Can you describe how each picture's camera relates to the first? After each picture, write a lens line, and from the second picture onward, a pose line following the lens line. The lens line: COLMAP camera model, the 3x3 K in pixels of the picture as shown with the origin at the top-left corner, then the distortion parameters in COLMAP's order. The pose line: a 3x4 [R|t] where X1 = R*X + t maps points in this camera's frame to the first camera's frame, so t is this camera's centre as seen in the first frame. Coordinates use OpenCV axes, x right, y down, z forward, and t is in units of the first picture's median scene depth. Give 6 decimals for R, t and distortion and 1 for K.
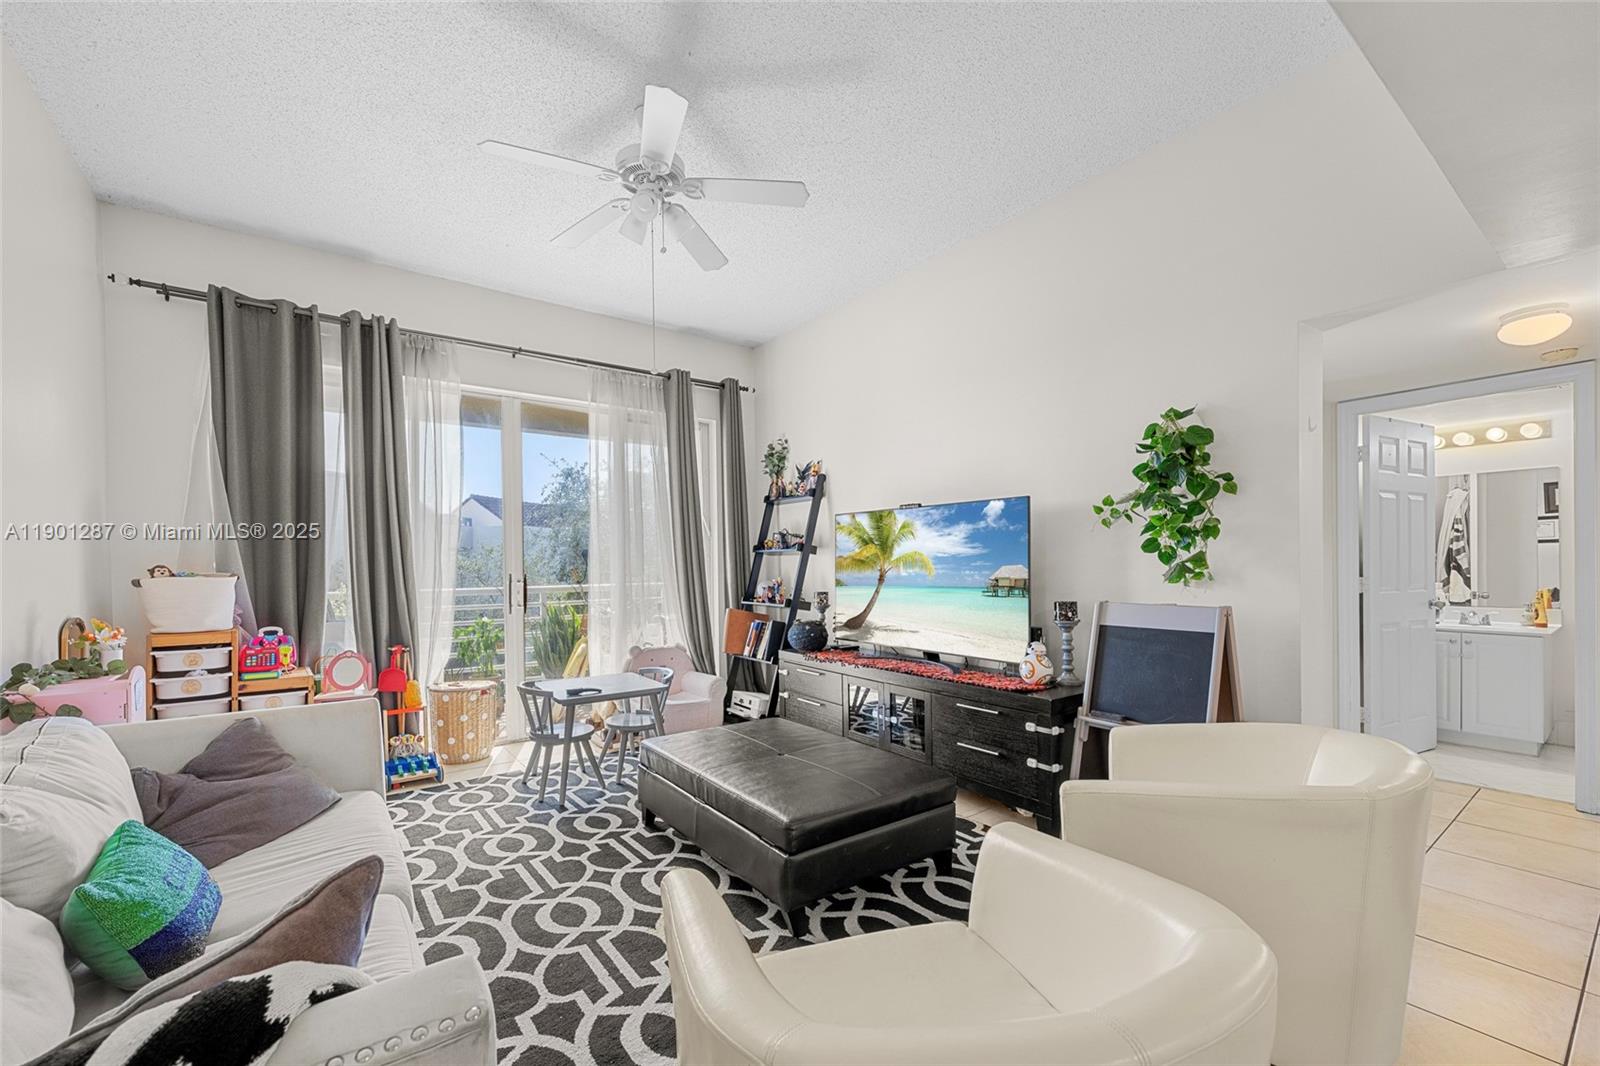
lens RADIAL K [[643.5, 0, 786.7], [0, 643.5, 577.5], [0, 0, 1]] dist [-0.006728, 0.000635]
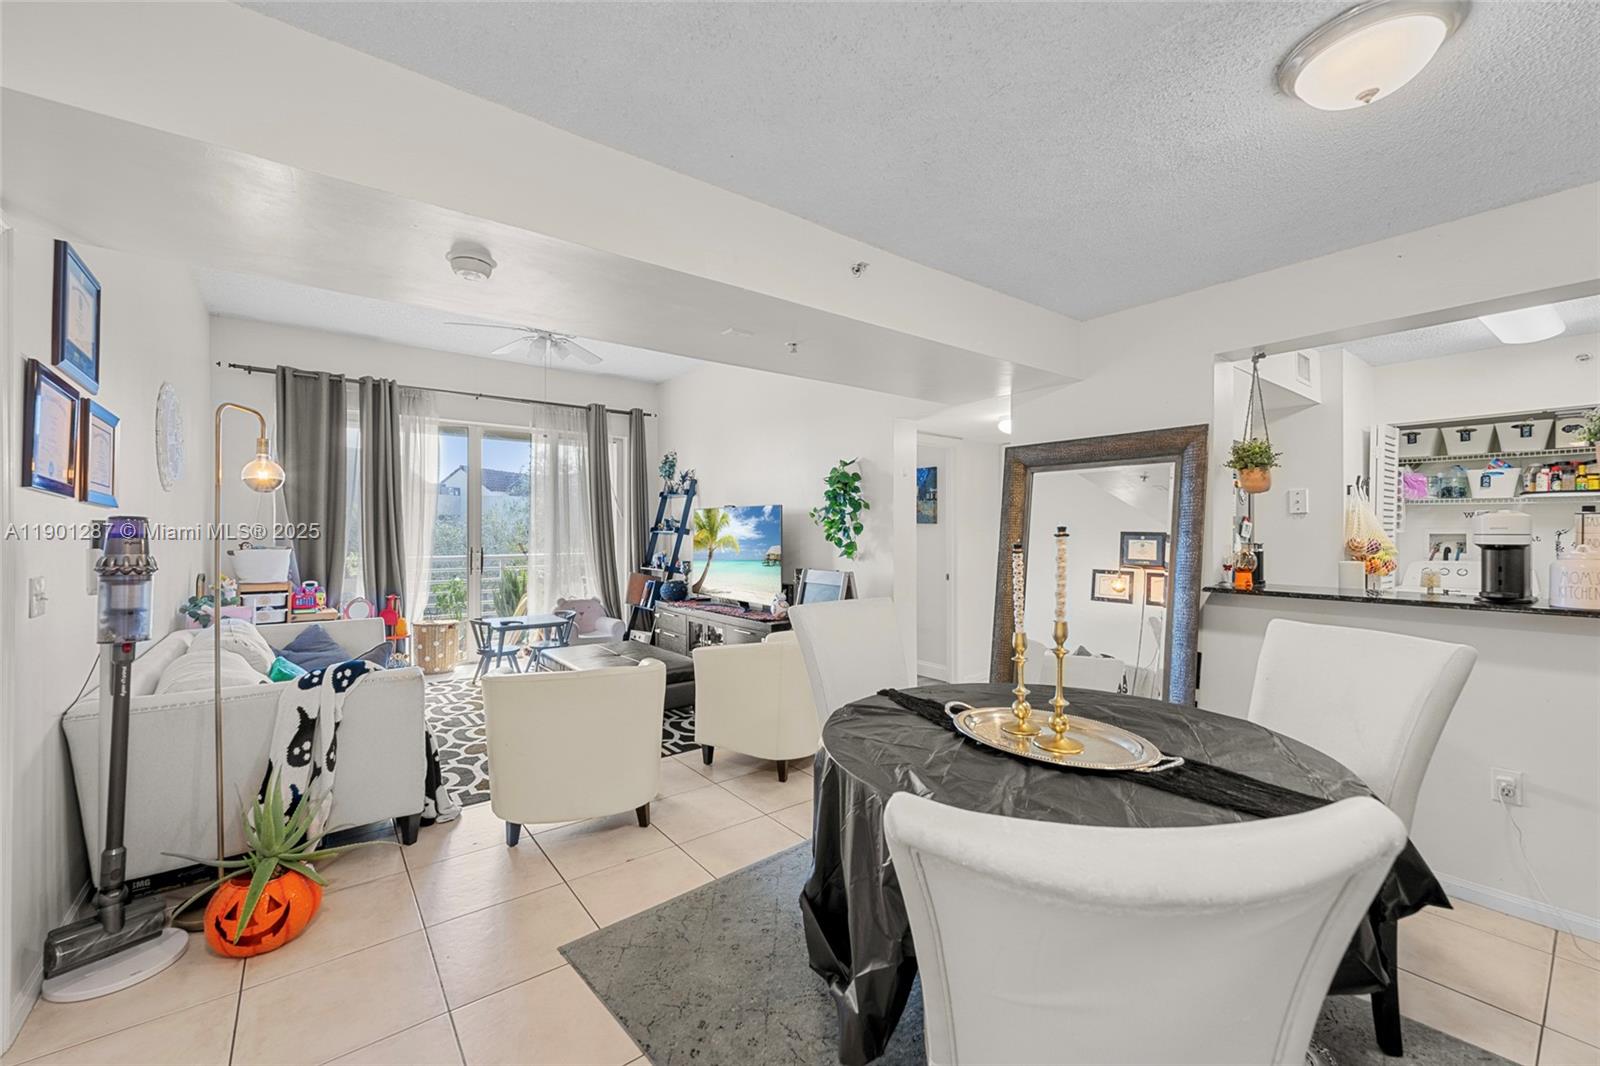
lens RADIAL K [[643.5, 0, 800.8], [0, 643.5, 531.7], [0, 0, 1]] dist [-0.006728, 0.000635]
pose [[0.999529, 0.010005, 0.029029, 0.312521], [-0.009412, 0.999746, -0.020491, -0.020029], [-0.029226, 0.020208, 0.999369, -0.545098]]
